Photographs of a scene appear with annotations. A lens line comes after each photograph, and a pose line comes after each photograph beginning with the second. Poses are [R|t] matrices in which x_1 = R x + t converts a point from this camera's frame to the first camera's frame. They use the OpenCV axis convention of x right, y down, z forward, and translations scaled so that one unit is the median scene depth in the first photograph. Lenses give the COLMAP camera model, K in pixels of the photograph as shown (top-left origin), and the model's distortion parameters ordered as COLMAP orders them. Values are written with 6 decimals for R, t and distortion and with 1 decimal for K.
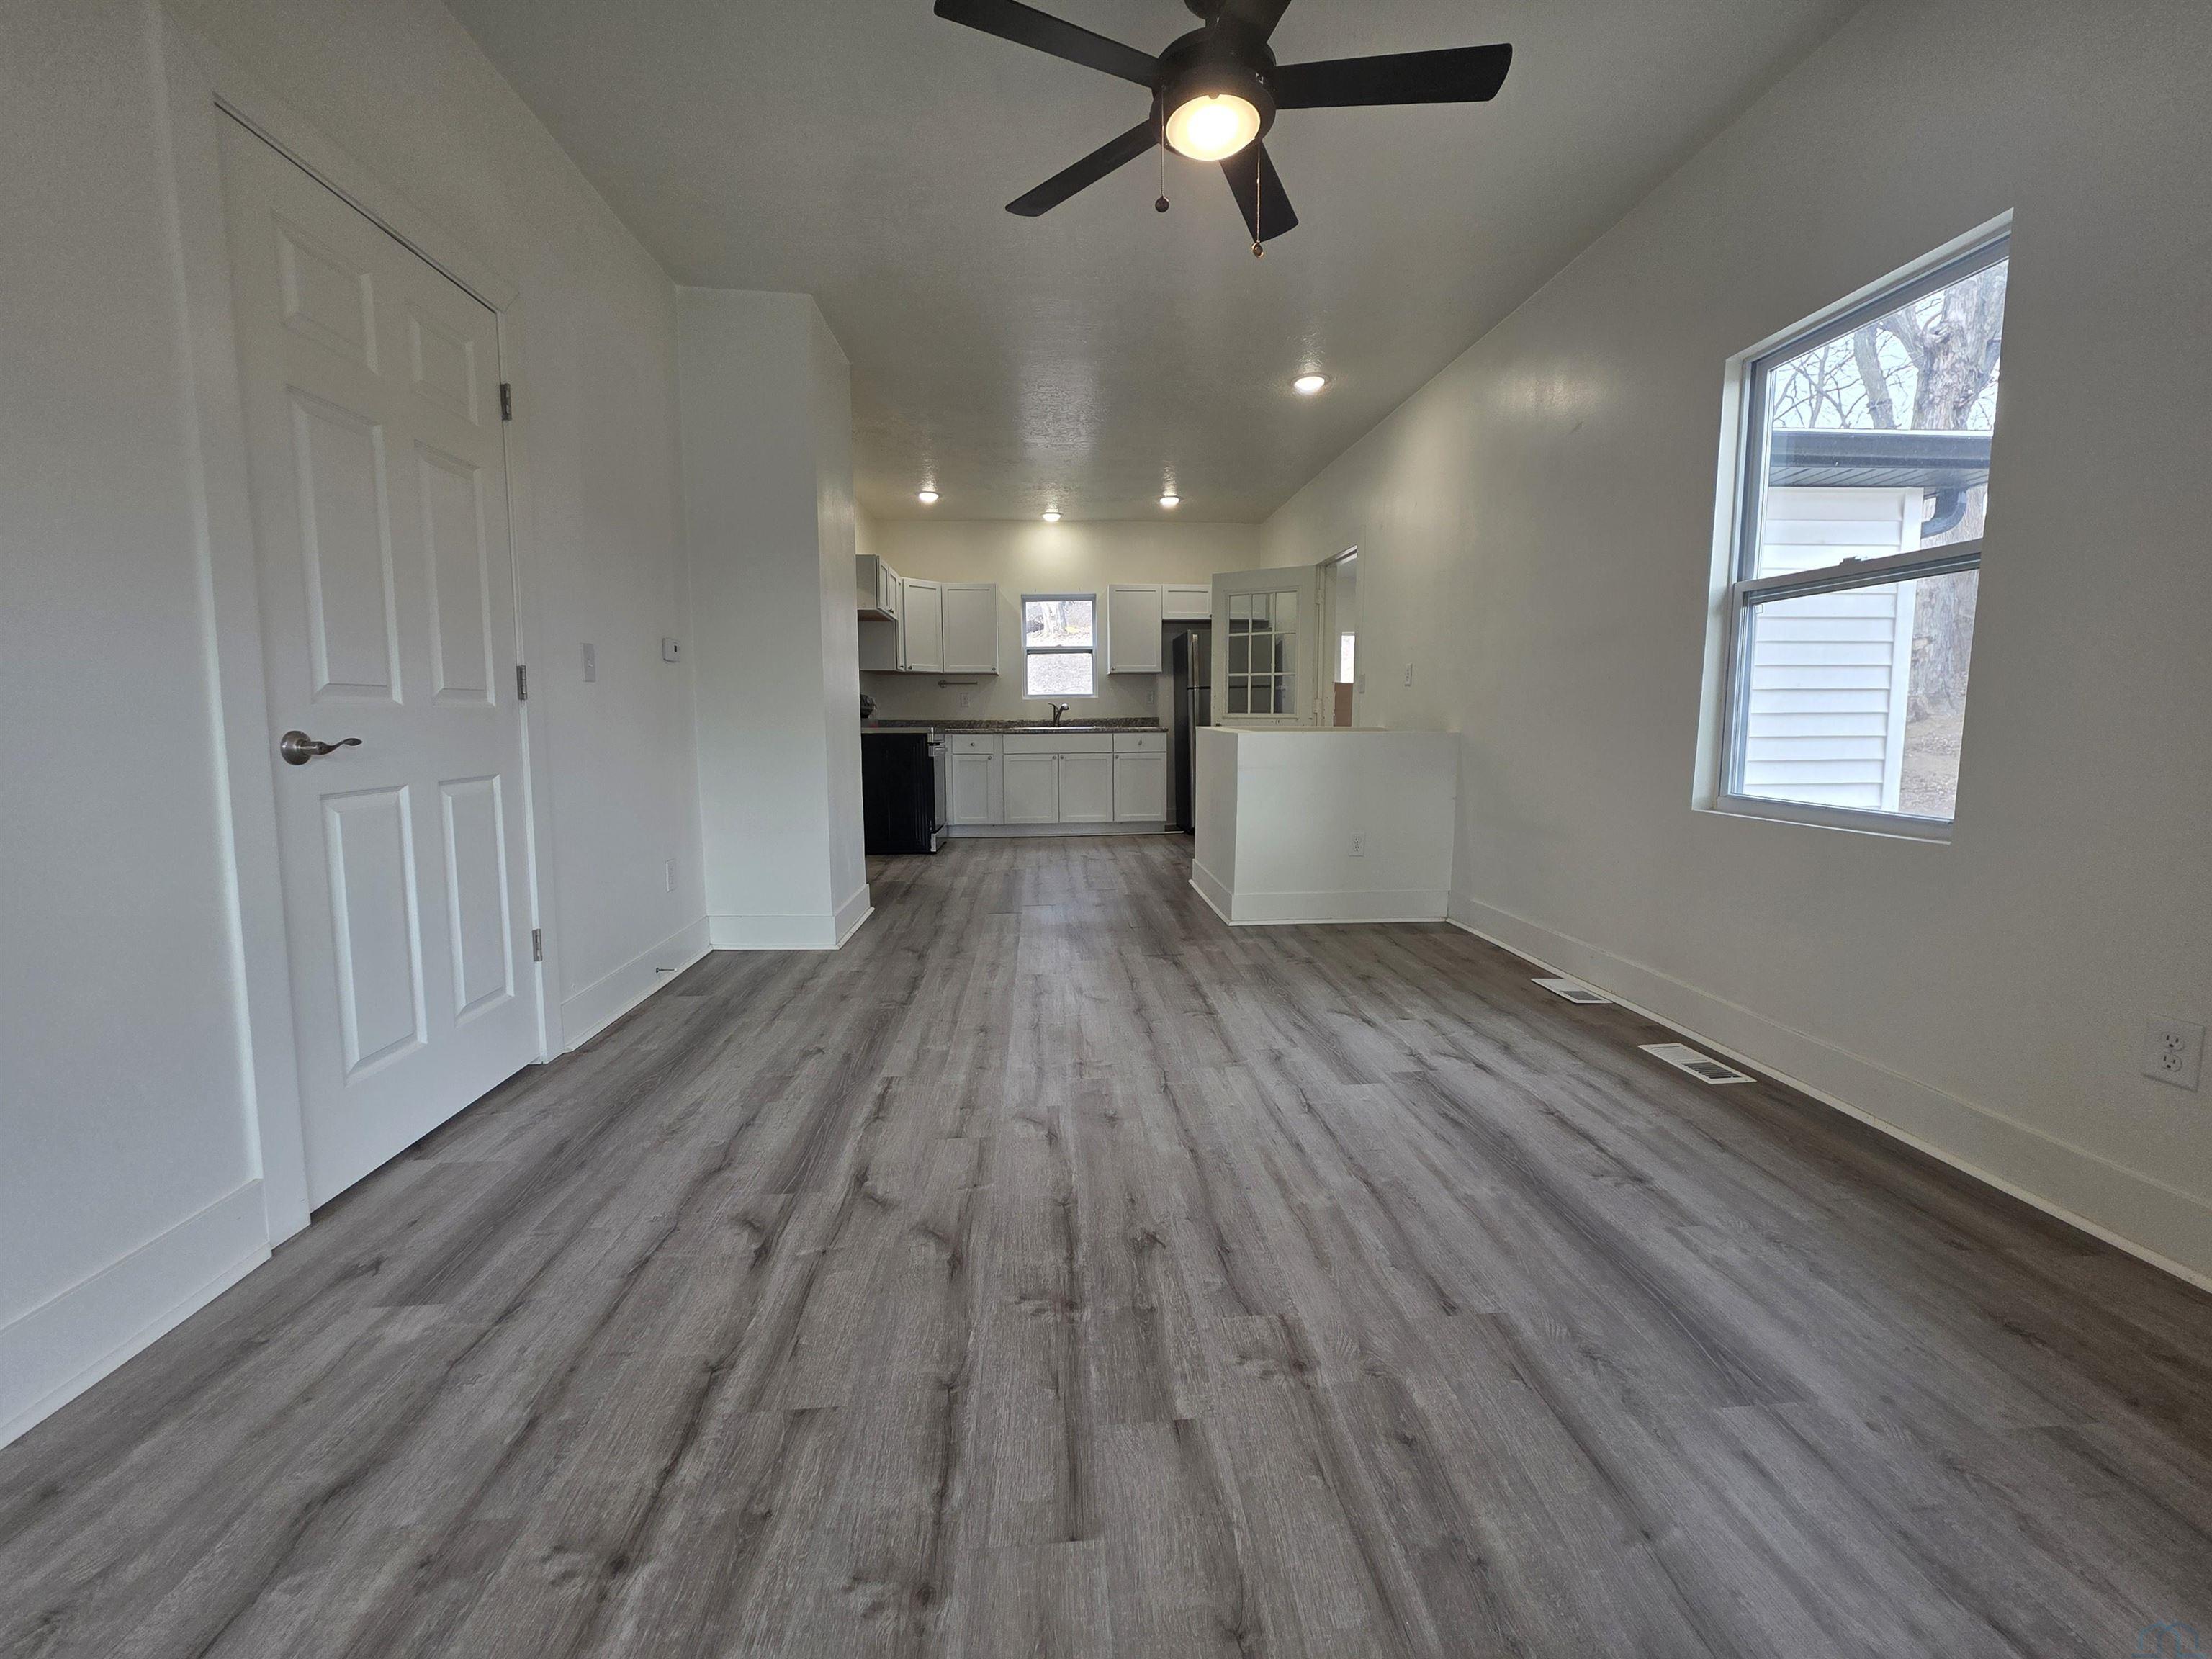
lens RADIAL K [[885.7, 0, 1086.1], [0, 885.7, 817.6], [0, 0, 1]] dist [-0.000564, 0.000276]
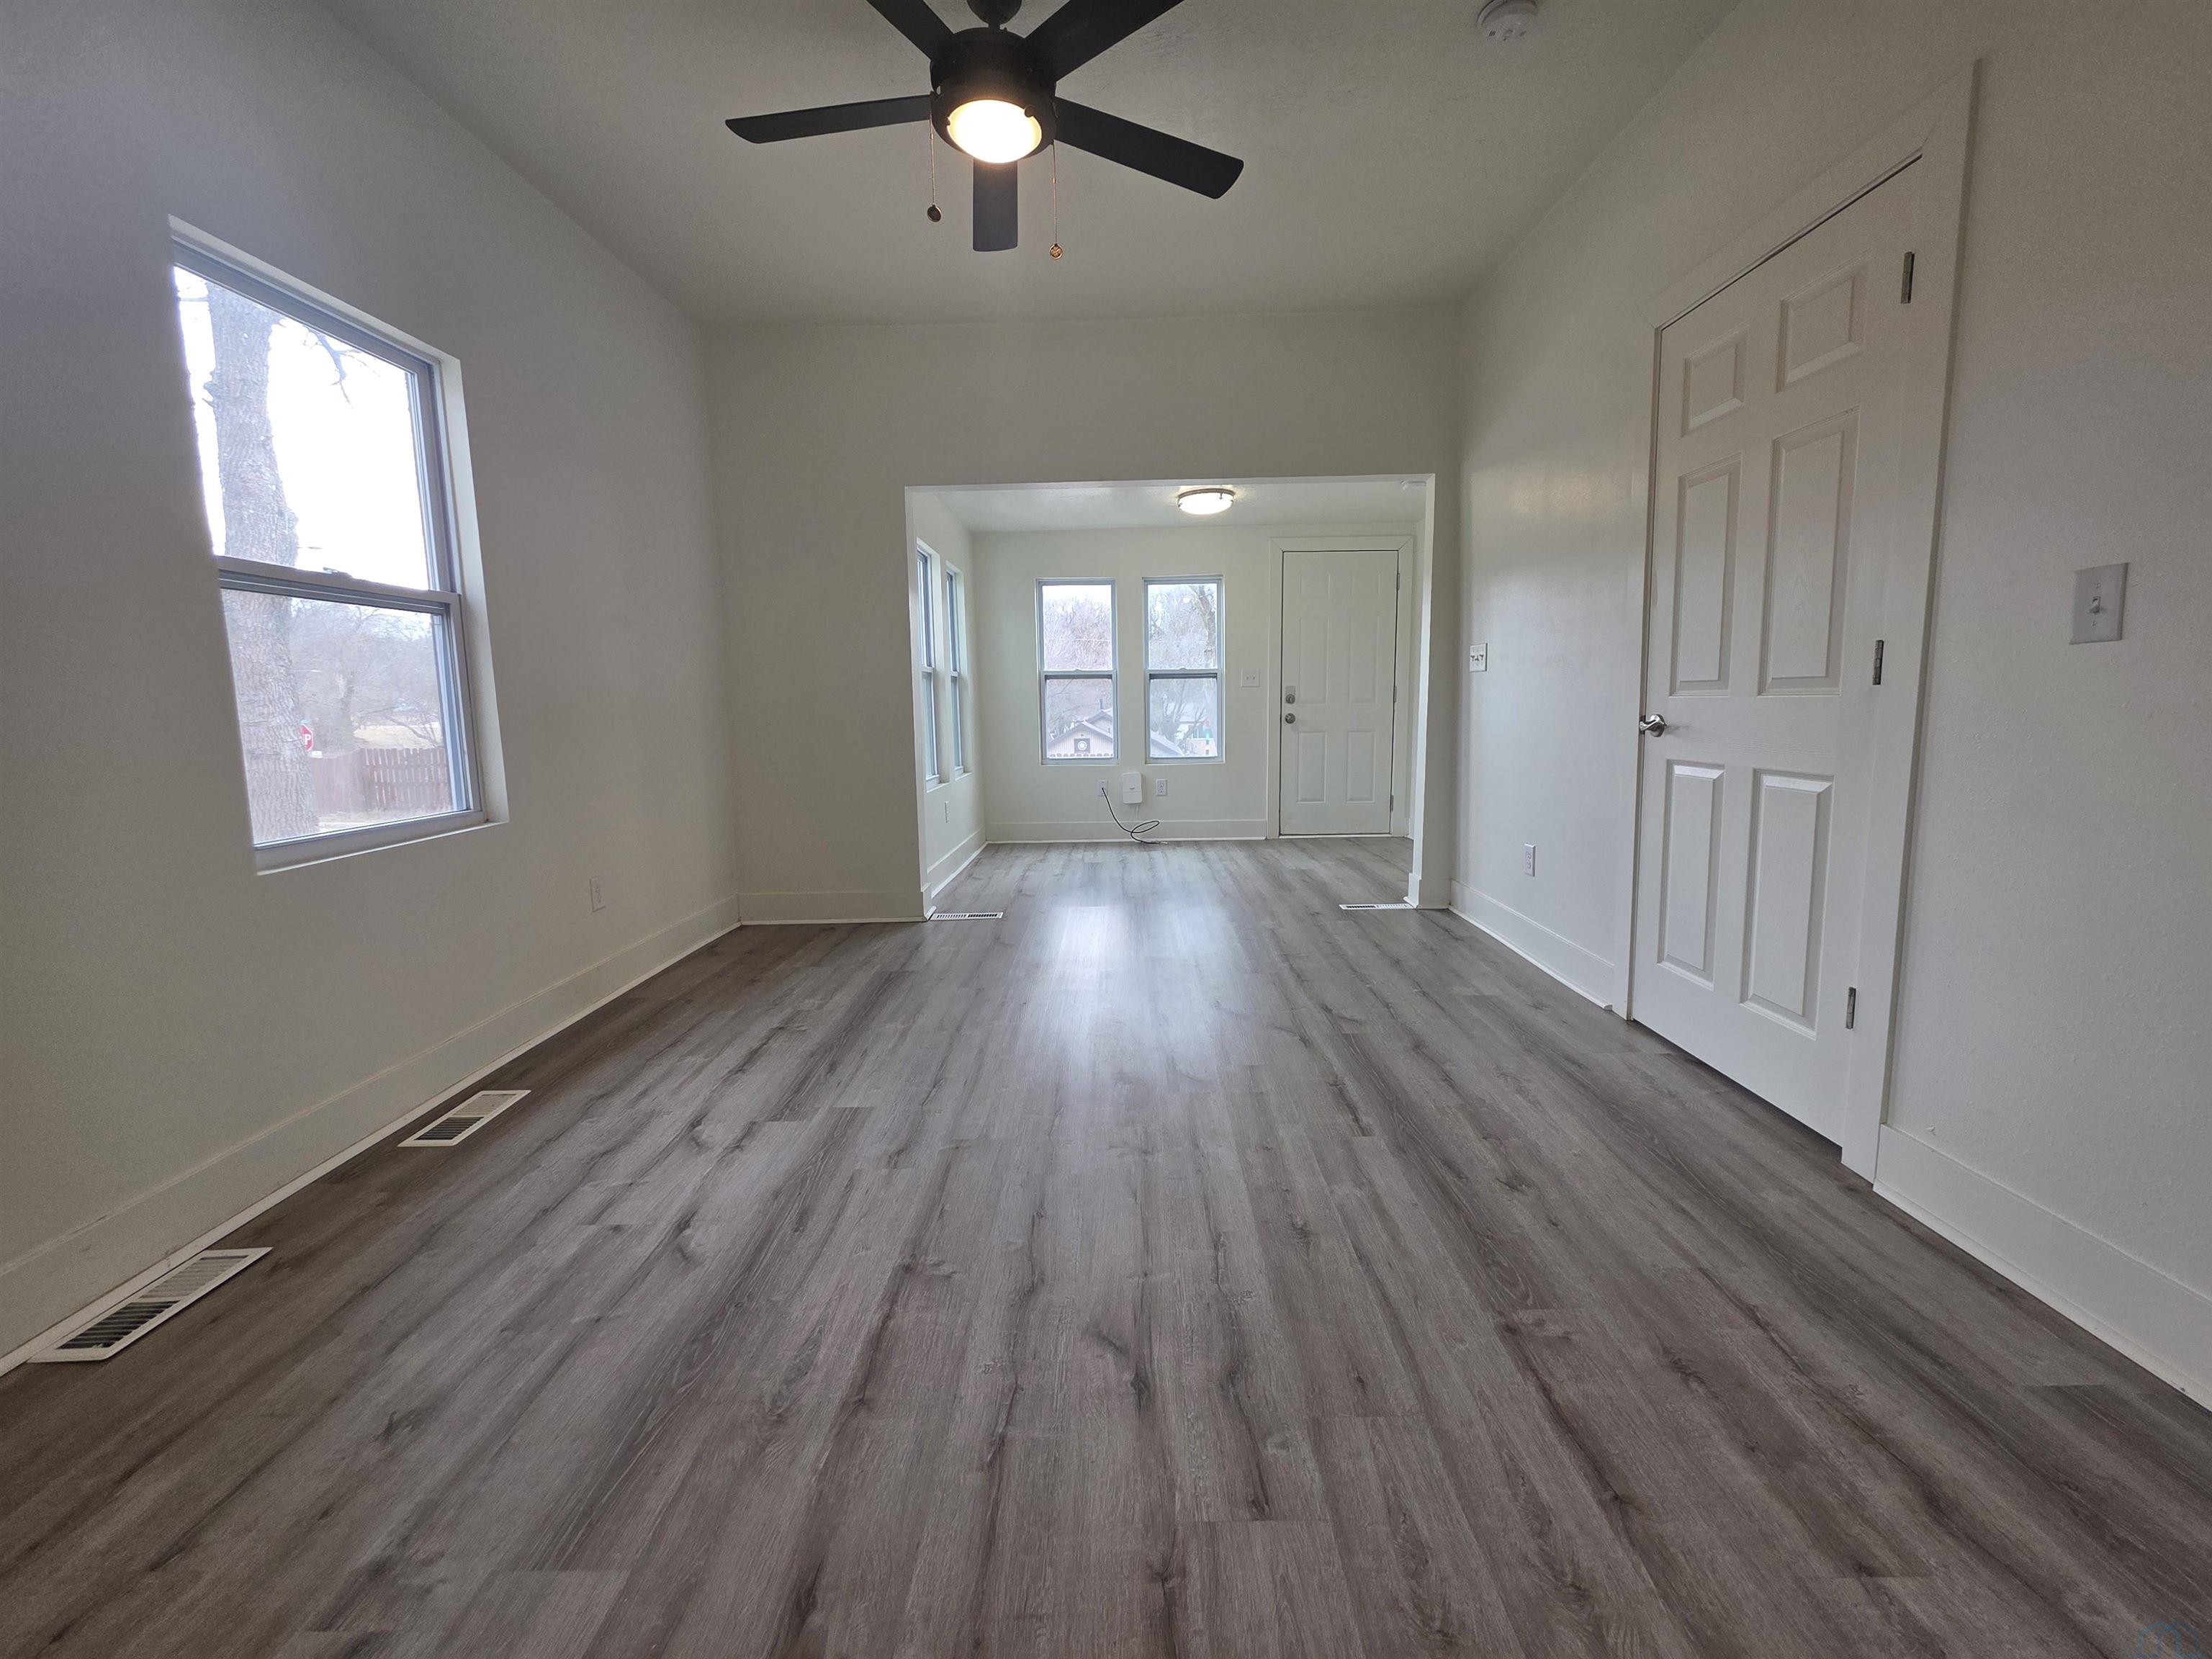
lens RADIAL K [[885.7, 0, 1105.4], [0, 885.7, 848.7], [0, 0, 1]] dist [-0.000564, 0.000276]
pose [[-0.997567, 0.007576, 0.069297, -0.028466], [0.026661, 0.959967, 0.278842, -0.222948], [-0.064410, 0.280011, -0.957834, 1.764956]]
